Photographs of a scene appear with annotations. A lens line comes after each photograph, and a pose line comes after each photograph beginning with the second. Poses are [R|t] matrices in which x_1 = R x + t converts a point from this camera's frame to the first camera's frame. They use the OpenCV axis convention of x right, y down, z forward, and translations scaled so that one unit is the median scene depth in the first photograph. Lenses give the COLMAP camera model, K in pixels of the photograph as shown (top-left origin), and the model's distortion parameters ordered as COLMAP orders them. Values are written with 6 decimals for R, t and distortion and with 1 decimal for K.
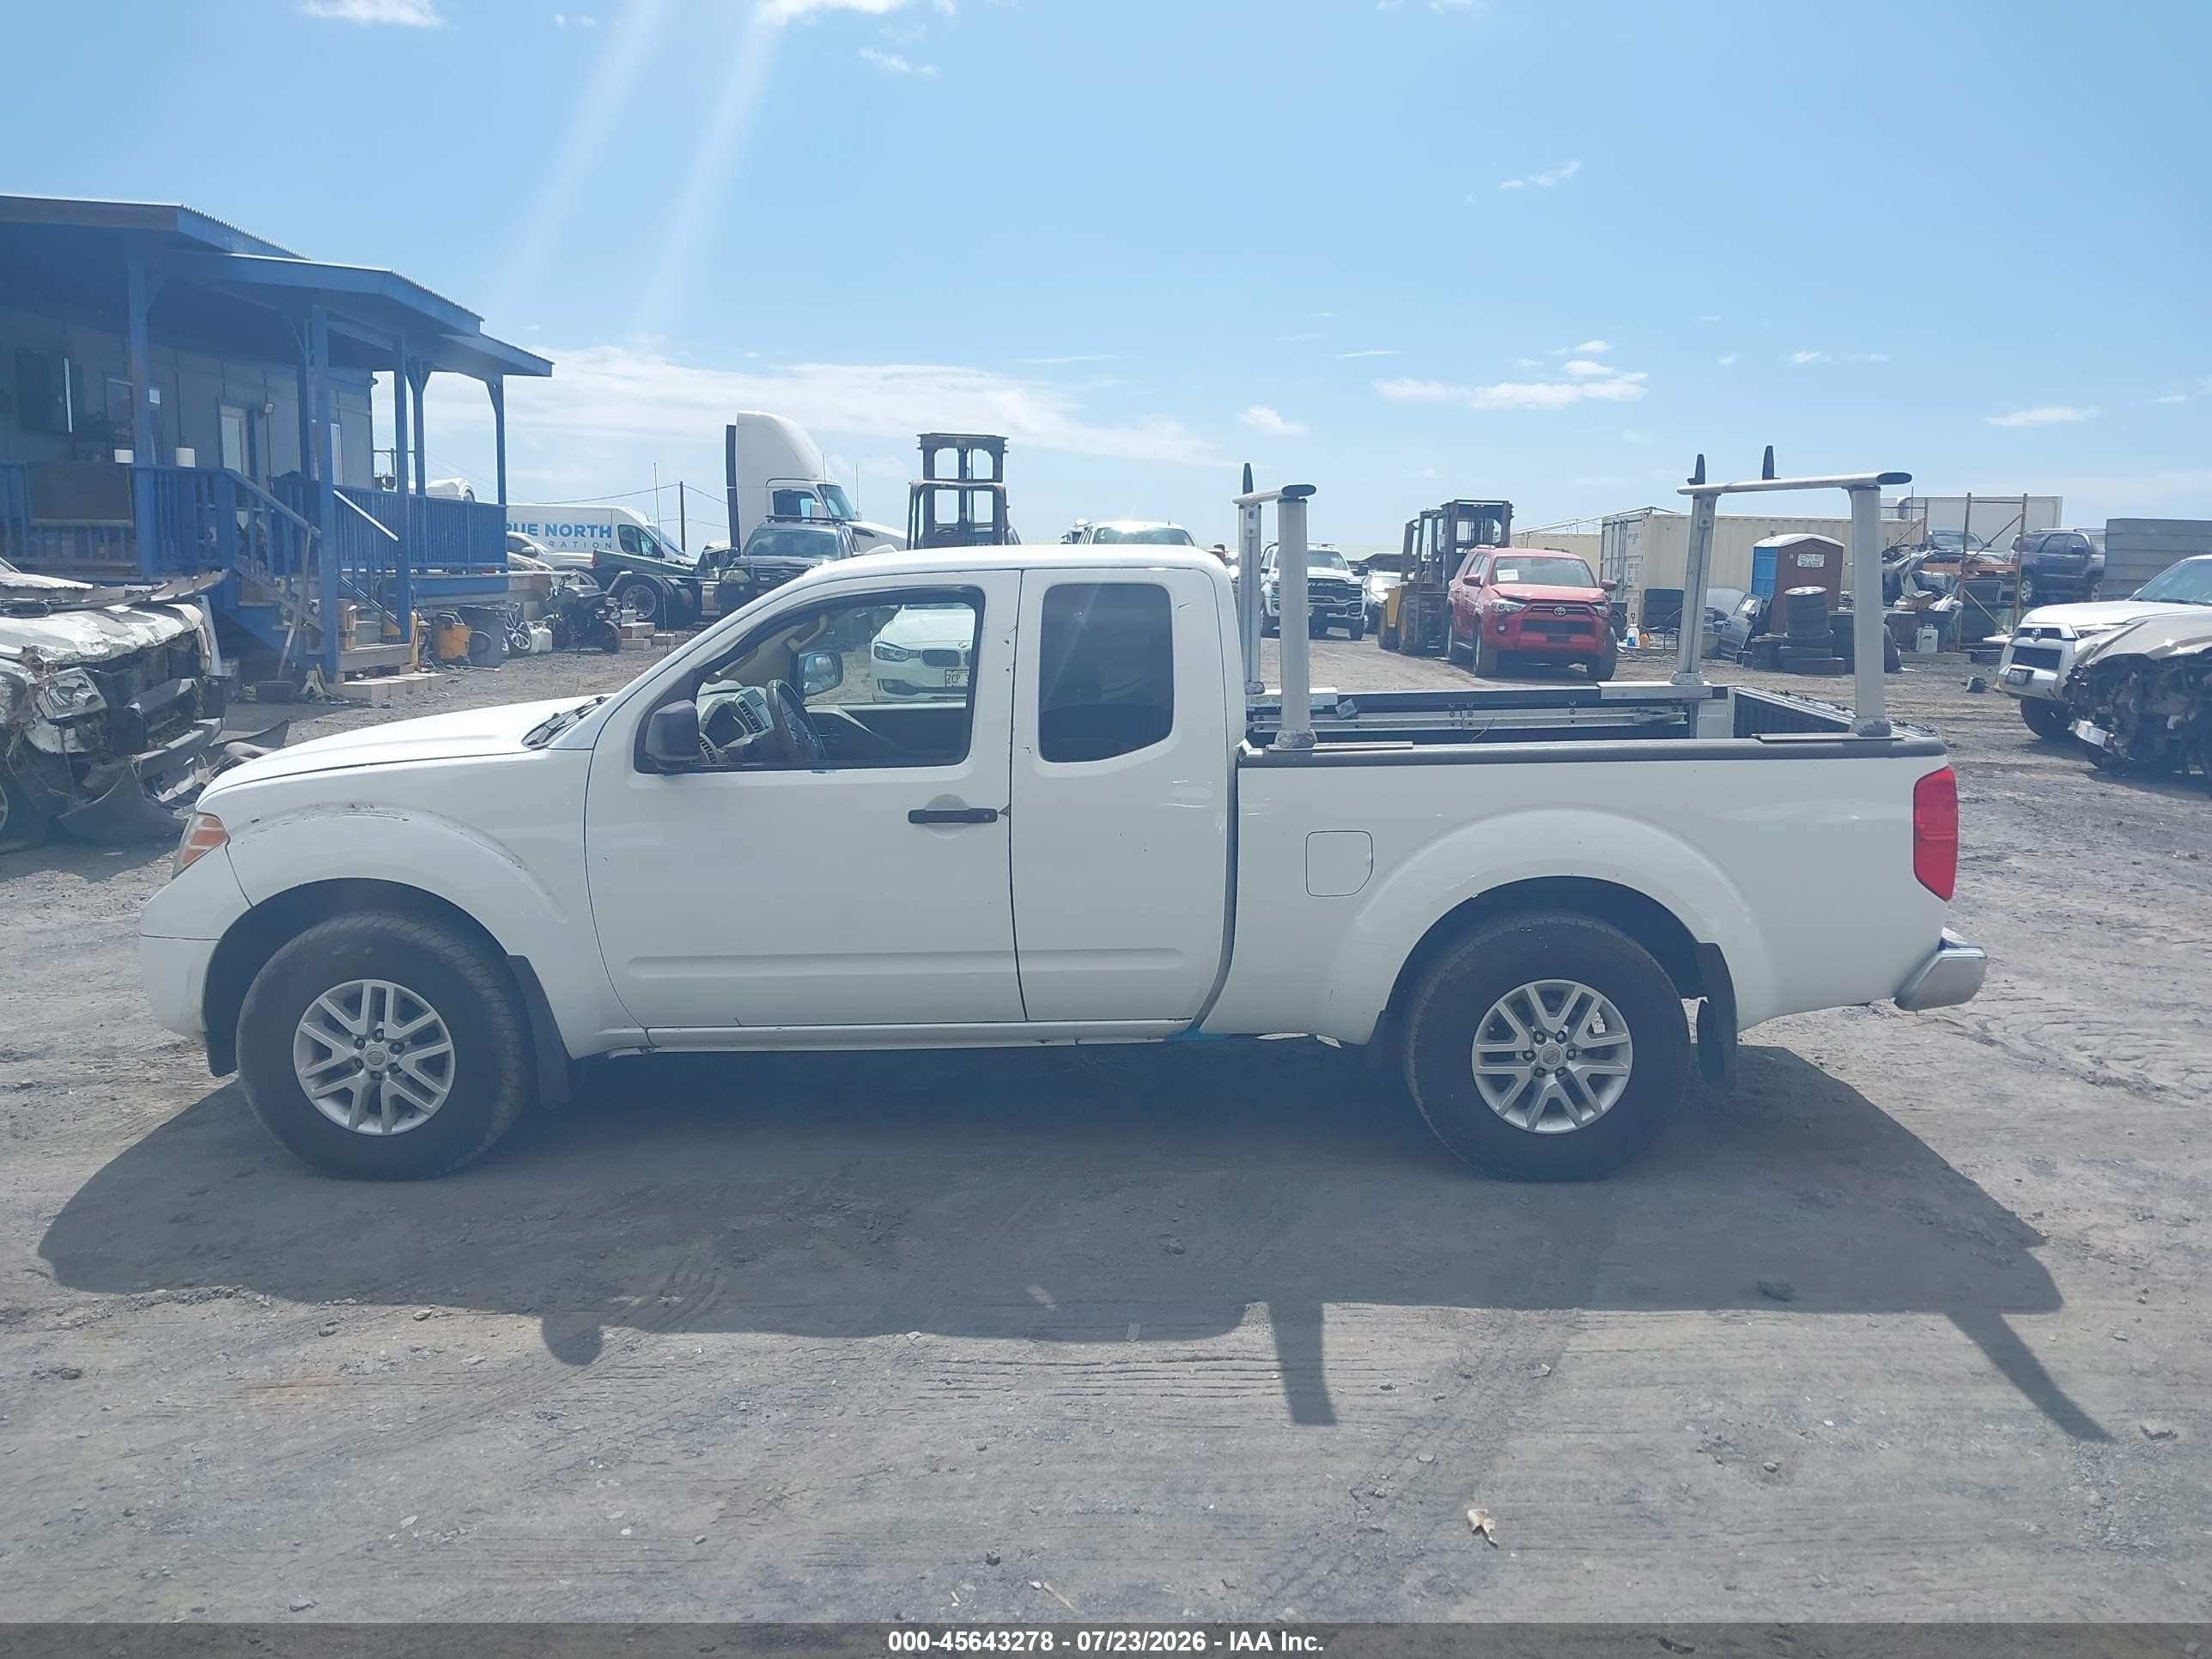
lens RADIAL K [[1765.1, 0, 1134.8], [0, 1765.1, 817.5], [0, 0, 1]] dist [-0.001600, -0.001268]
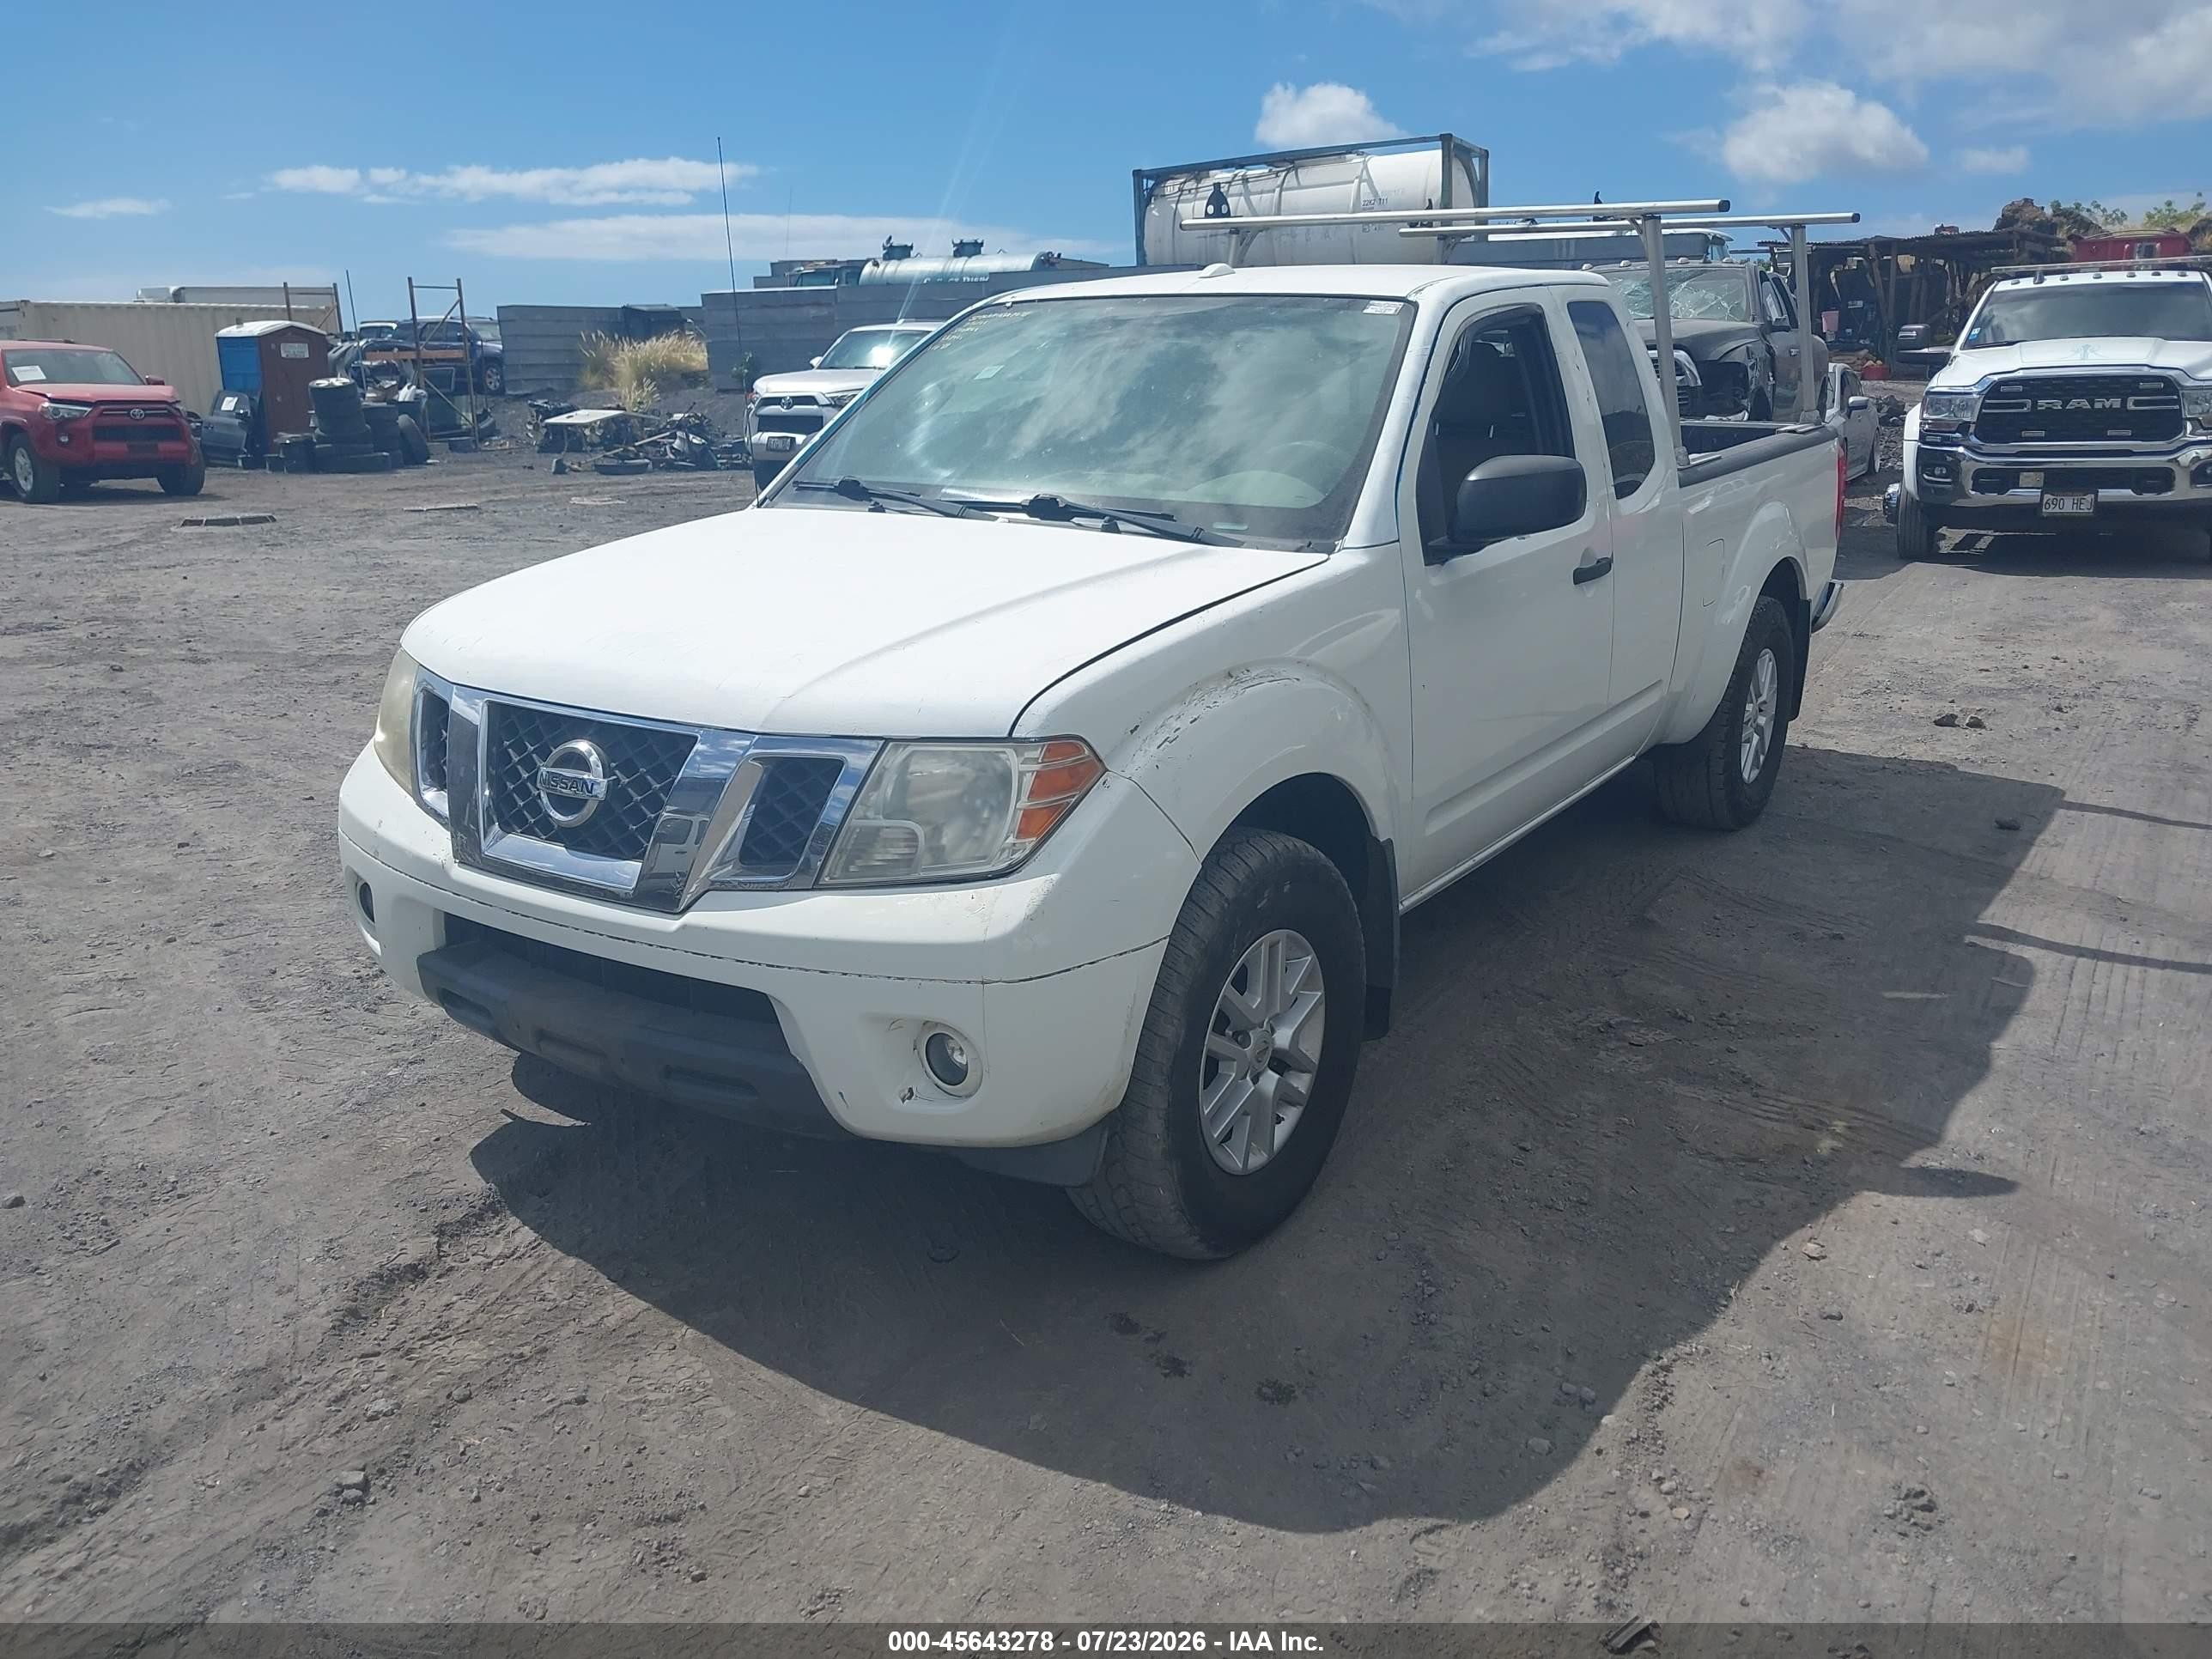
lens RADIAL K [[1750.6, 0, 1129.2], [0, 1750.6, 840.3], [0, 0, 1]] dist [-0.001694, -0.002115]
pose [[0.547760, -0.242583, 0.800695, -0.969637], [0.143129, 0.970104, 0.195993, -0.075068], [-0.824302, 0.007246, 0.566105, 0.685976]]
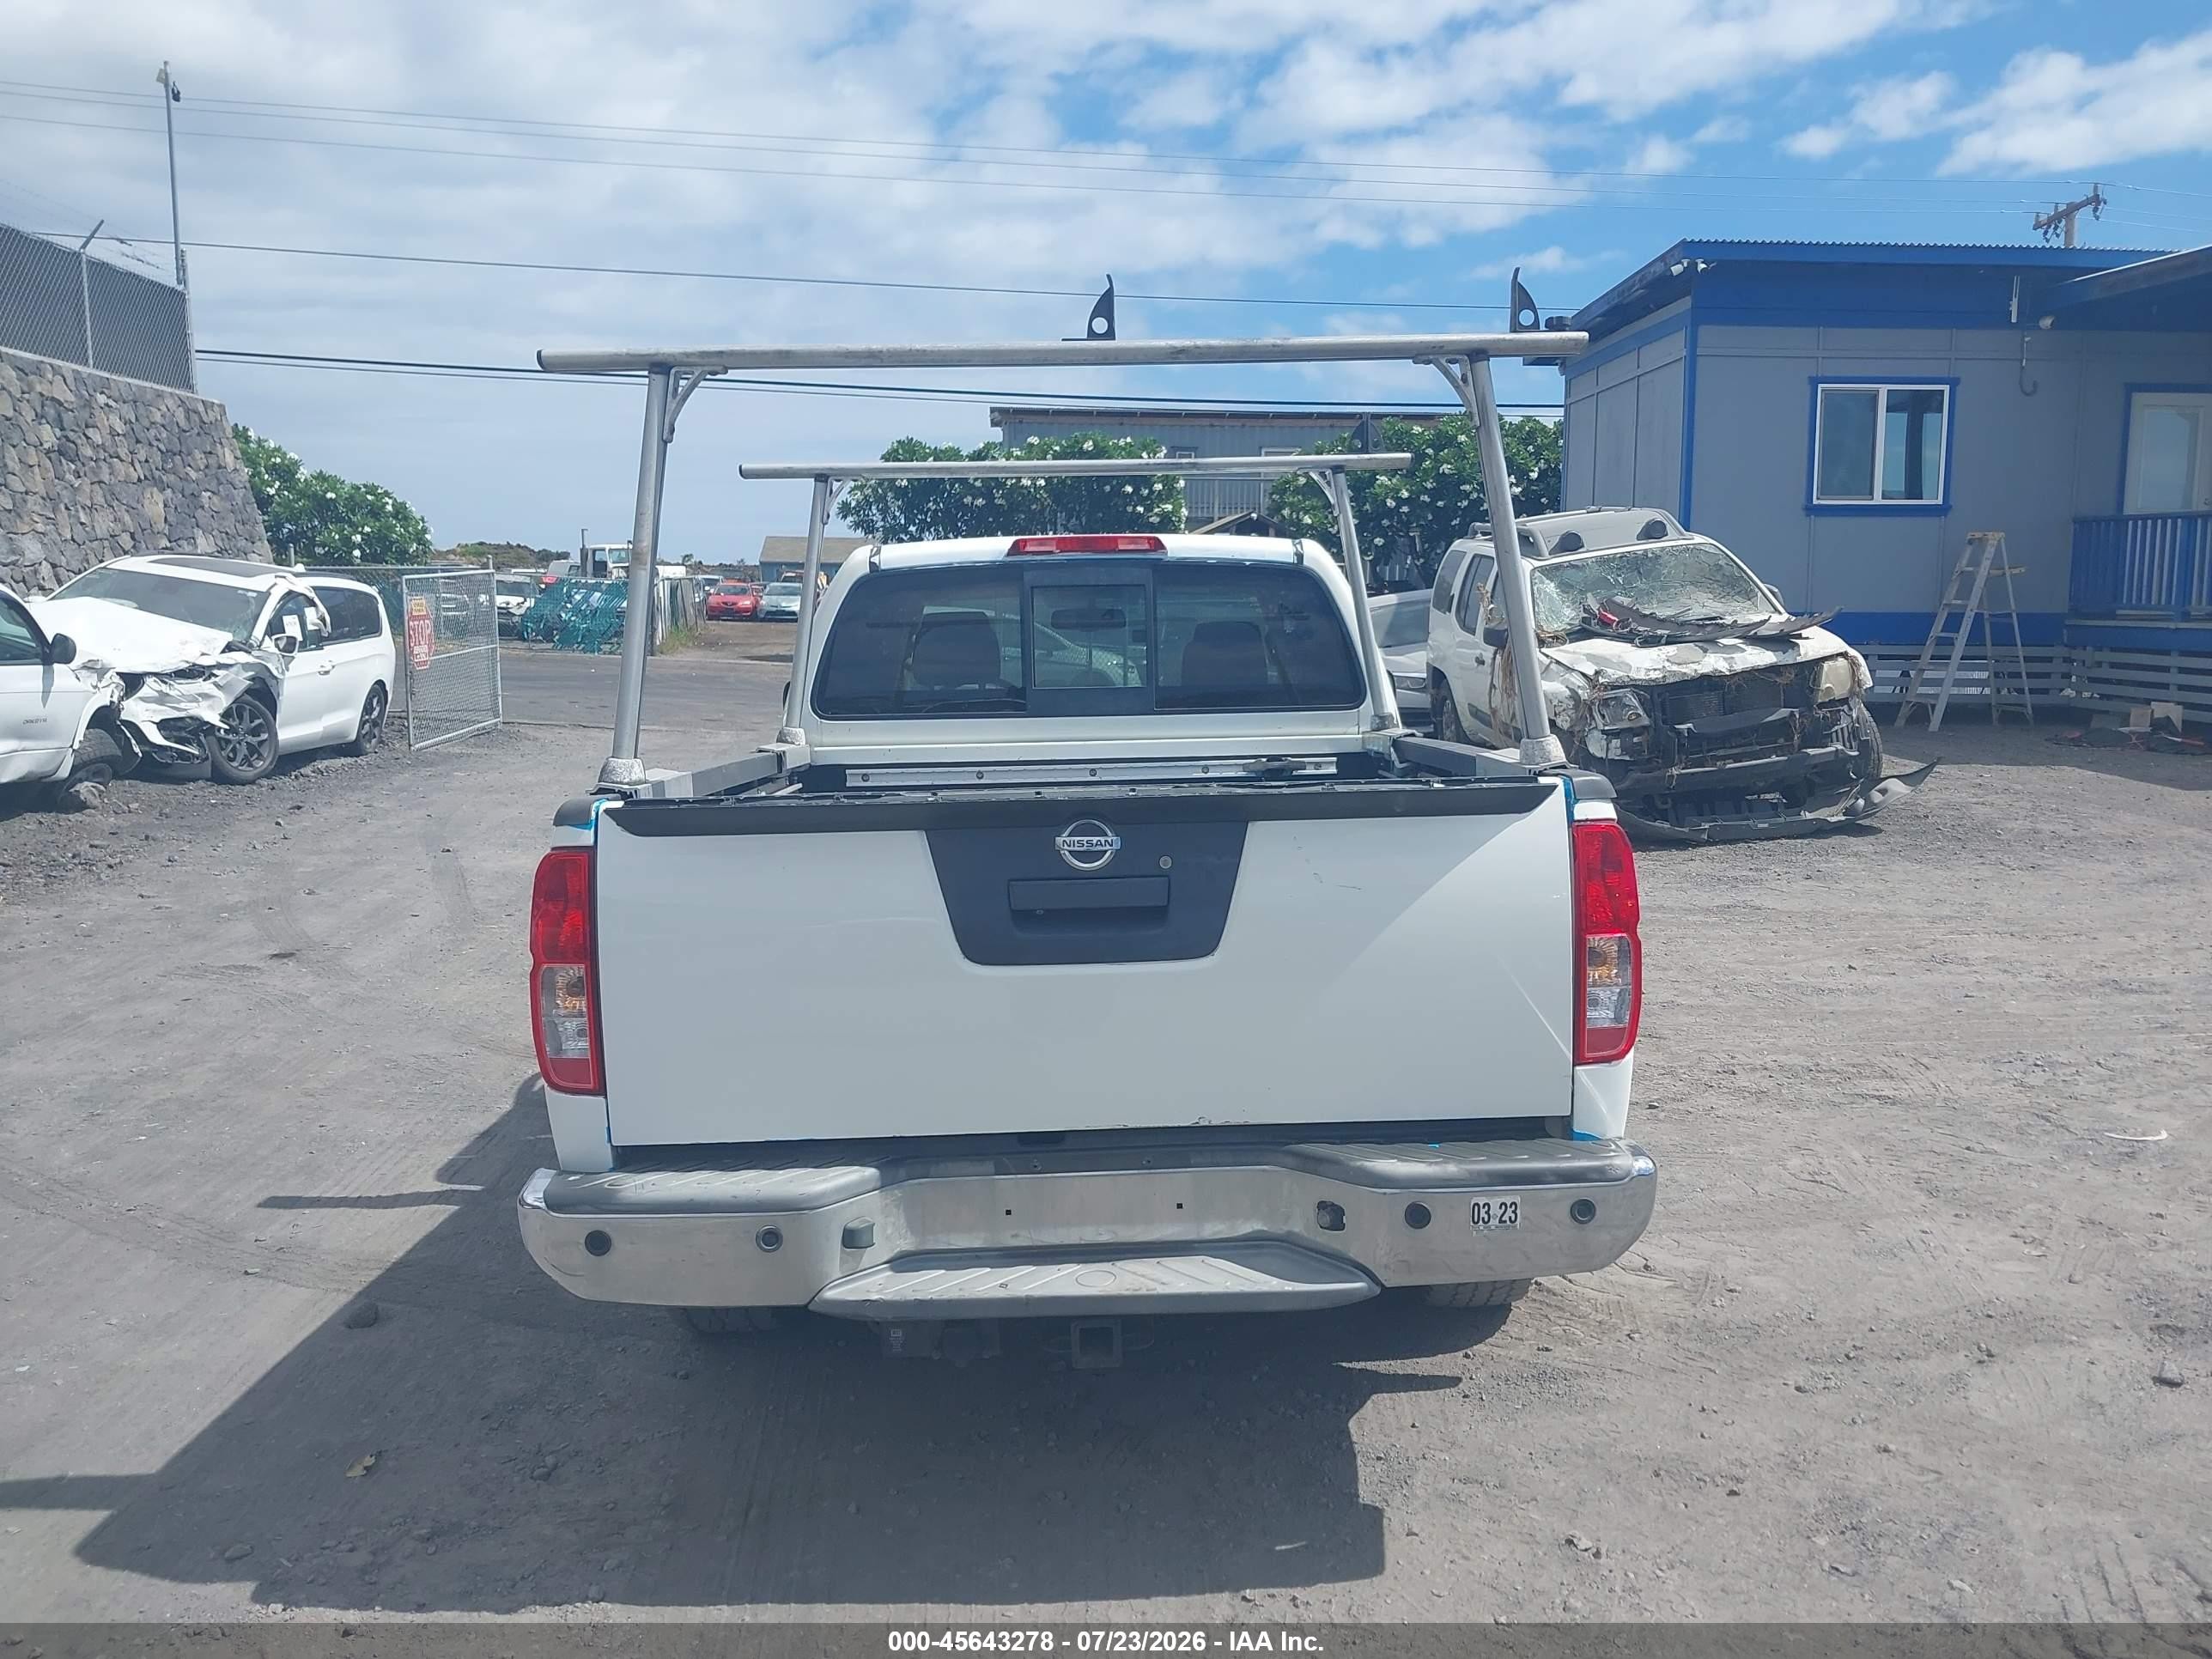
lens RADIAL K [[1765.1, 0, 1134.8], [0, 1765.1, 817.5], [0, 0, 1]] dist [-0.001600, -0.001268]
pose [[-0.001401, 0.099138, -0.995073, 1.040446], [-0.145571, 0.984454, 0.098285, -0.123320], [0.989347, 0.144991, 0.013053, 1.191923]]
